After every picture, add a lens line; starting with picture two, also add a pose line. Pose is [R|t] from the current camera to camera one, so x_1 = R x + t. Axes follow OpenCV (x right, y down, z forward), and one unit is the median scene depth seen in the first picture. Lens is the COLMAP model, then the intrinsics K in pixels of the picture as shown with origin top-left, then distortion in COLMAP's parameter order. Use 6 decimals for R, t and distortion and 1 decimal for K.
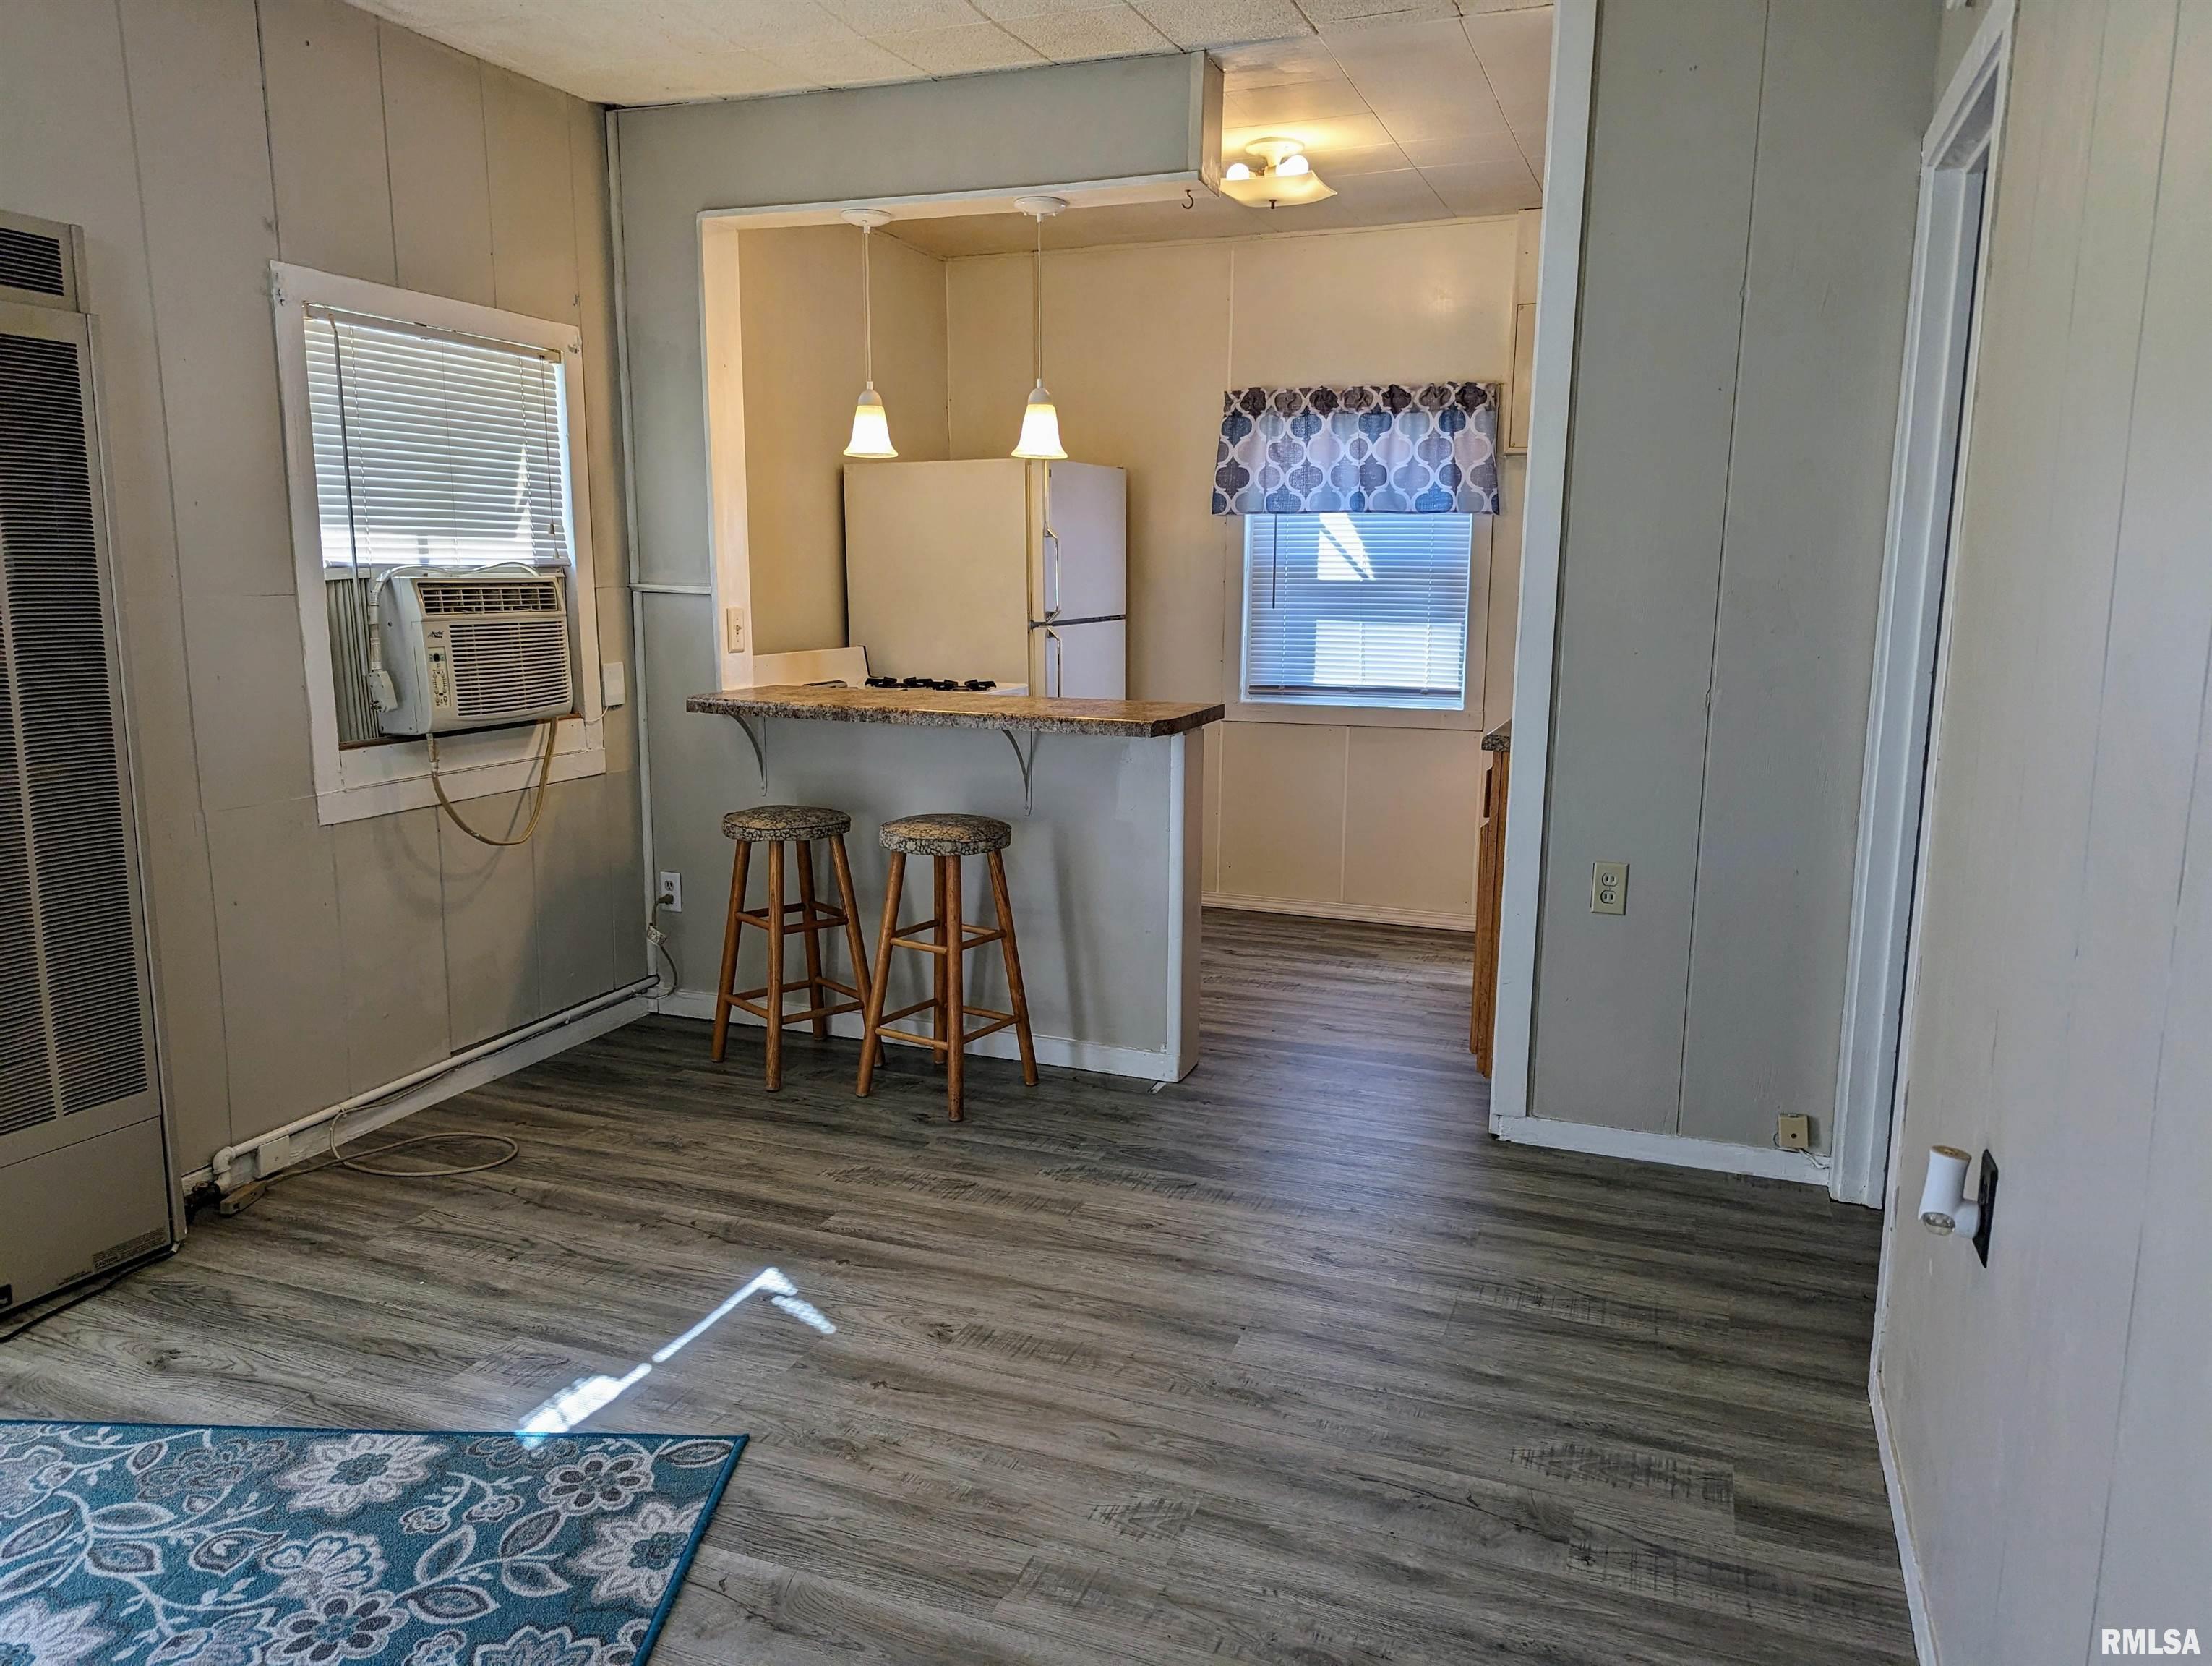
lens RADIAL K [[1571.3, 0, 1083.3], [0, 1571.3, 827.6], [0, 0, 1]] dist [0.052028, -0.046540]
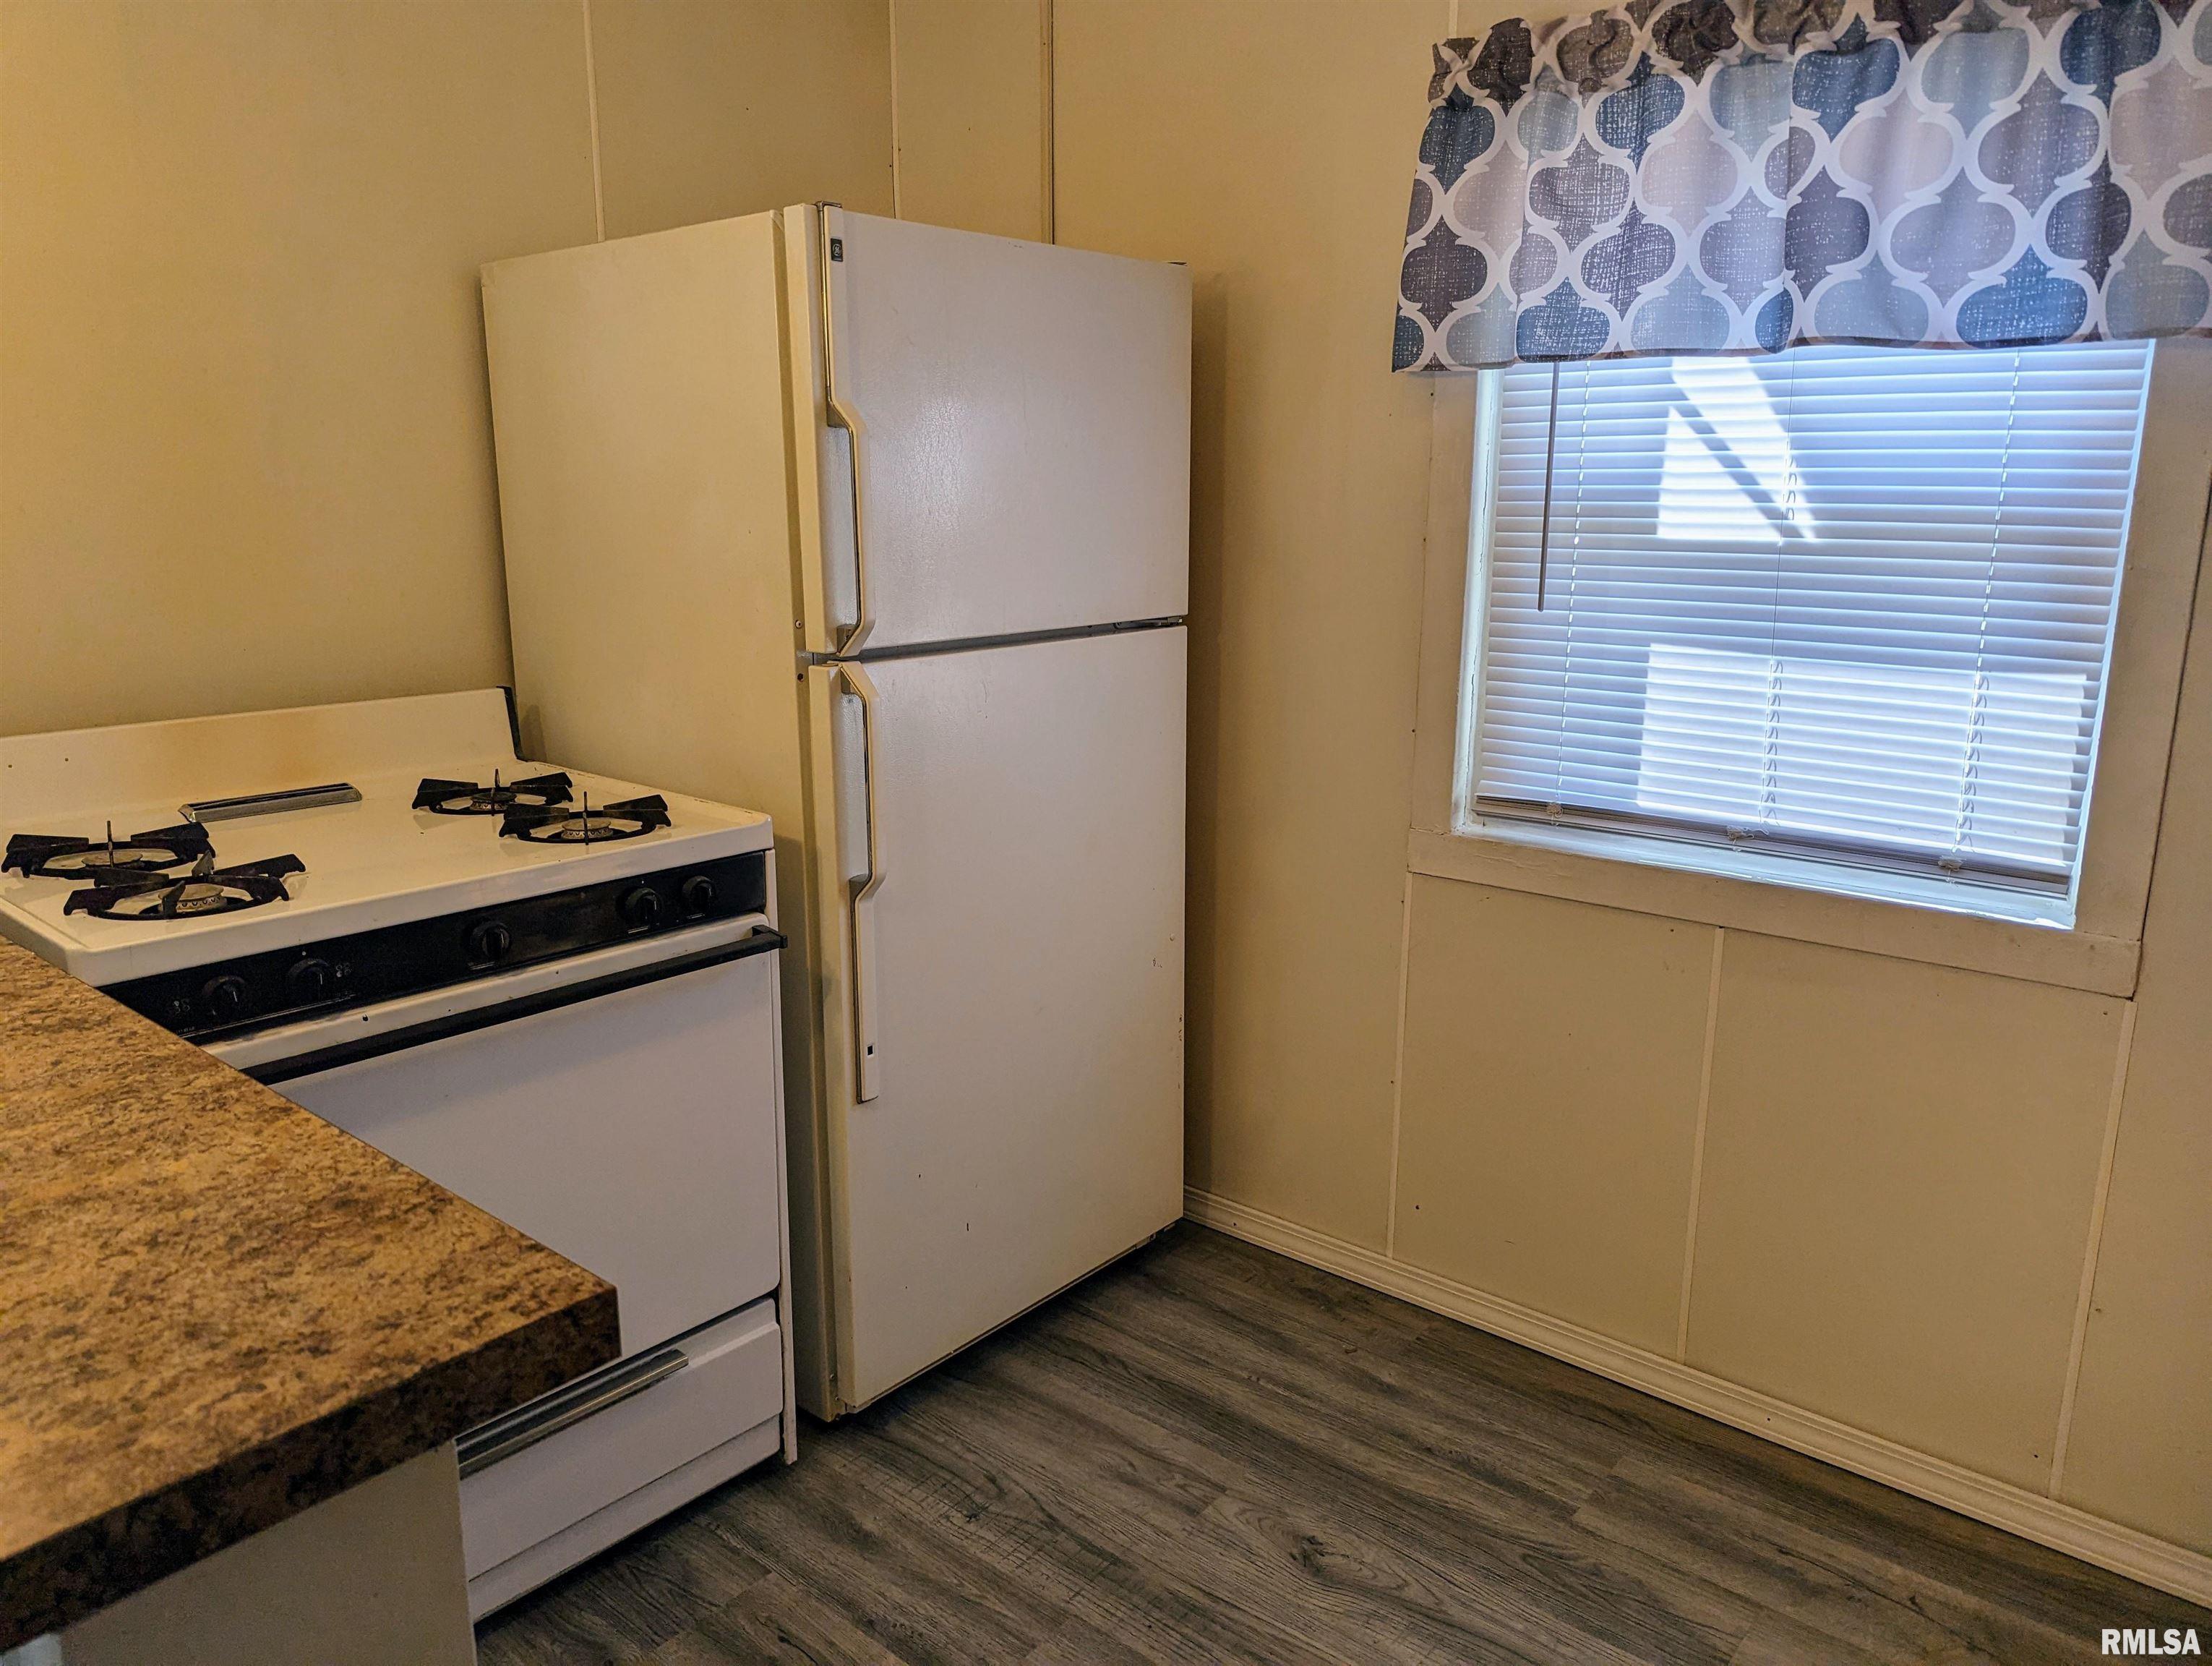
lens RADIAL K [[1571.3, 0, 1081.8], [0, 1571.3, 821.7], [0, 0, 1]] dist [0.052028, -0.046540]
pose [[0.950279, 0.064775, -0.304588, 0.208798], [-0.050836, 0.997274, 0.053482, -0.156349], [0.307222, -0.035338, 0.950981, 0.900522]]
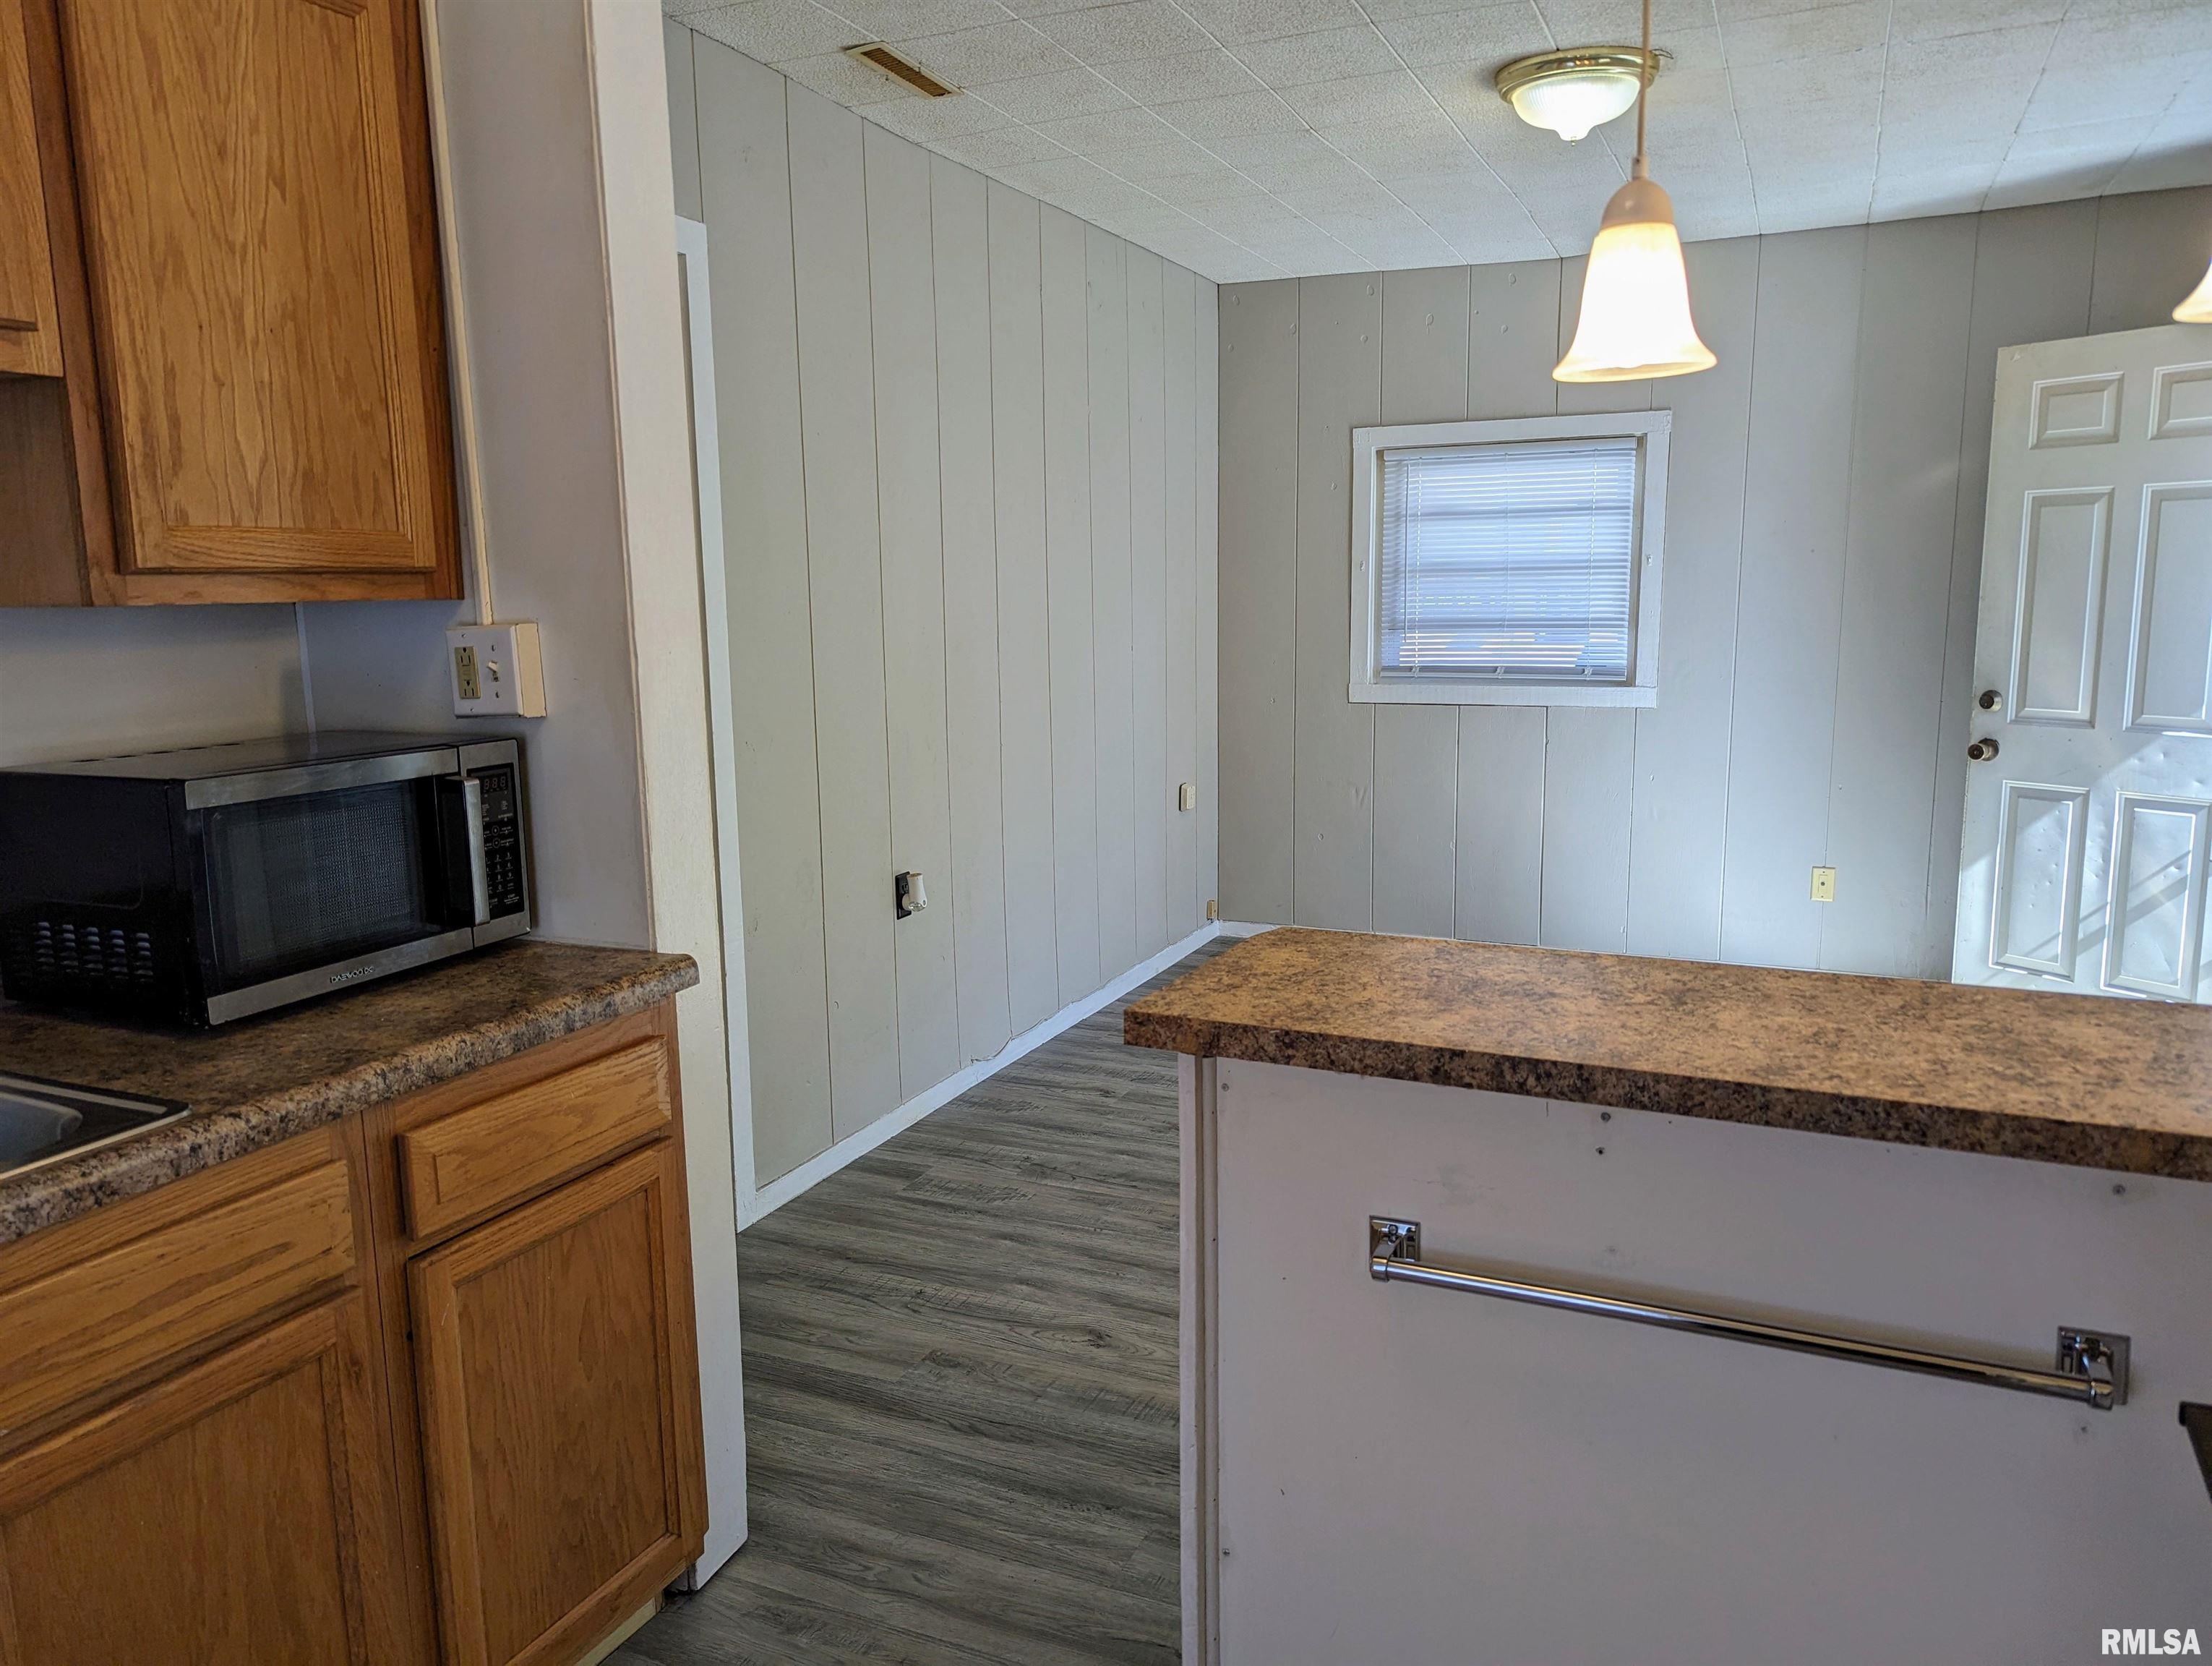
lens RADIAL K [[1571.3, 0, 1091.8], [0, 1571.3, 817.5], [0, 0, 1]] dist [0.052028, -0.046540]
pose [[-0.998615, 0.004426, 0.052432, 0.082311], [0.020631, 0.949607, 0.312764, -0.267973], [-0.048406, 0.313412, -0.948383, 1.458838]]
